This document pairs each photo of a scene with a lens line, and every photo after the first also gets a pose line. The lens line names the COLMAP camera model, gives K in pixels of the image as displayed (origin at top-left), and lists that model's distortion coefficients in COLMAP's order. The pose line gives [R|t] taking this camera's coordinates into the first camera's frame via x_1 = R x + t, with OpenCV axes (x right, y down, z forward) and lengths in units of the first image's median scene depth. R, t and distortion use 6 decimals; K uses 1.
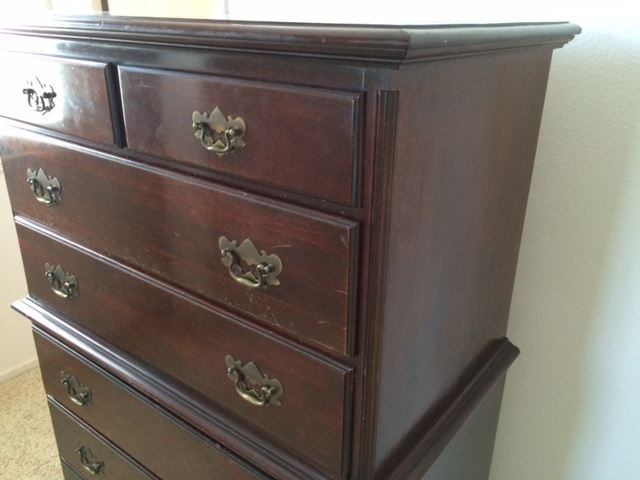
lens RADIAL K [[546.5, 0, 320.0], [0, 546.5, 240.0], [0, 0, 1]] dist [0.091283, -0.124501]
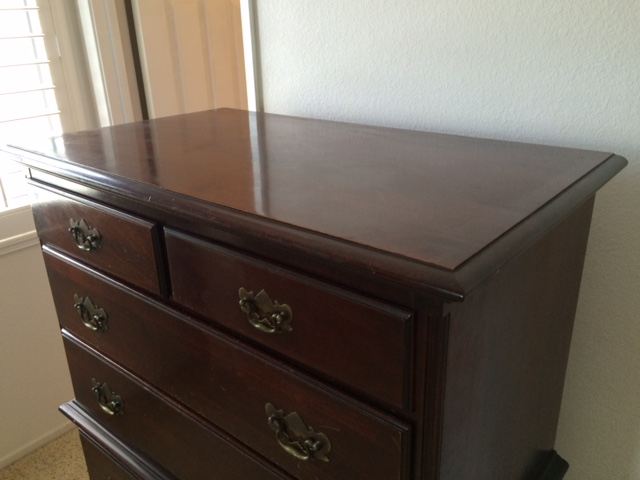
lens RADIAL K [[546.5, 0, 320.0], [0, 546.5, 240.0], [0, 0, 1]] dist [0.091283, -0.124501]
pose [[0.998521, -0.021745, -0.049837, -0.029114], [0.021524, 0.999756, -0.004963, -0.304237], [0.049933, 0.003883, 0.998745, -0.000475]]
